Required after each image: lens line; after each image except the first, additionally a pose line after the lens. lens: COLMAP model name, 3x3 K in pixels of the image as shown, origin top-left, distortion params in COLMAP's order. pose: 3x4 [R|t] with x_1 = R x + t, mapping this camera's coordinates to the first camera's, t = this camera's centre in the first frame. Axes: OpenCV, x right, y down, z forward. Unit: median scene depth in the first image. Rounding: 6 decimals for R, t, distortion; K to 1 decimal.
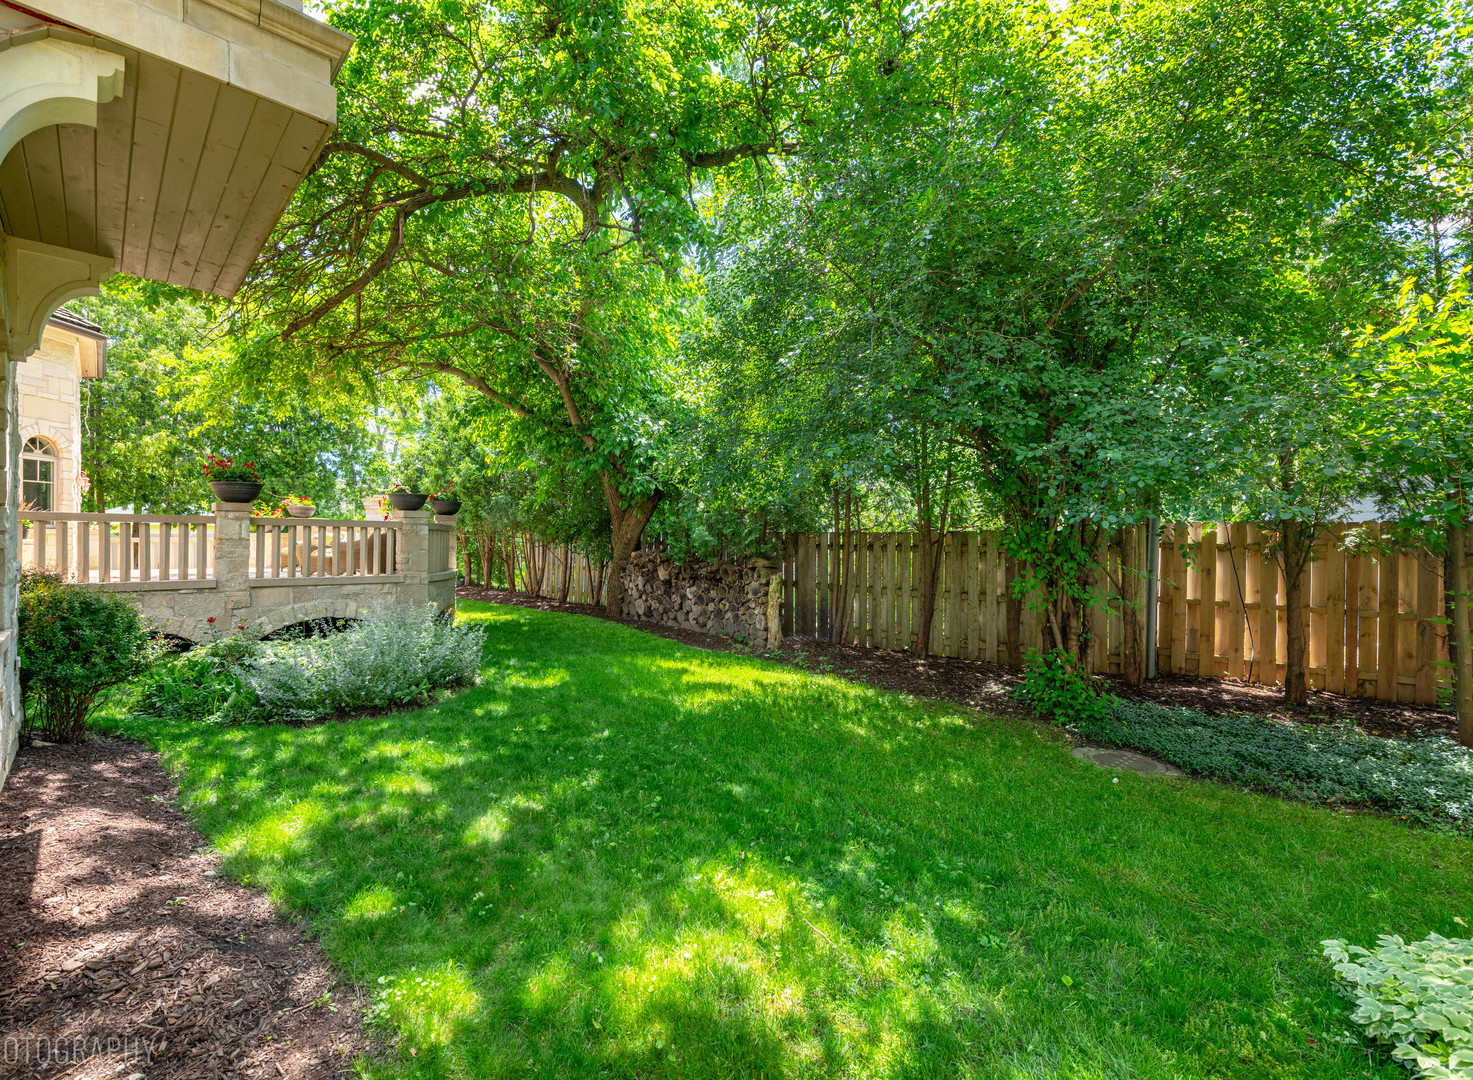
lens RADIAL K [[666.5, 0, 740.8], [0, 666.5, 546.6], [0, 0, 1]] dist [0.002186, 0.000109]
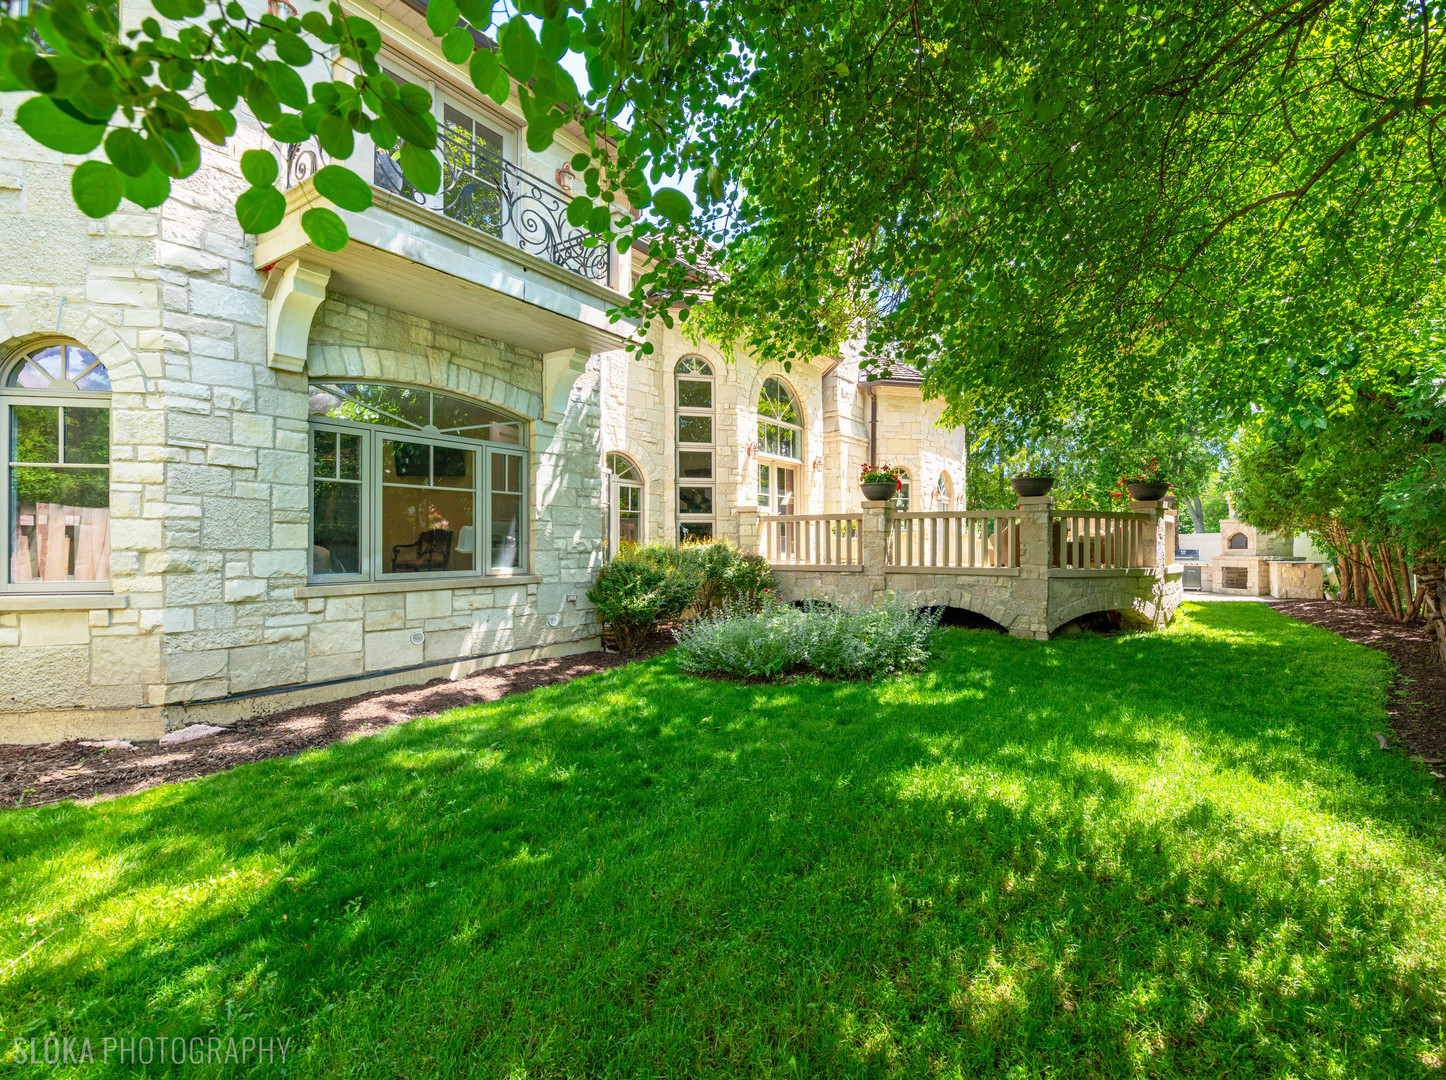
lens RADIAL K [[654.3, 0, 727.0], [0, 654.3, 543.1], [0, 0, 1]] dist [0.002186, 0.000109]
pose [[0.181577, -0.014838, -0.983265, 0.551265], [0.004220, 0.999889, -0.014310, 0.041216], [0.983368, -0.001551, 0.181620, 0.856715]]
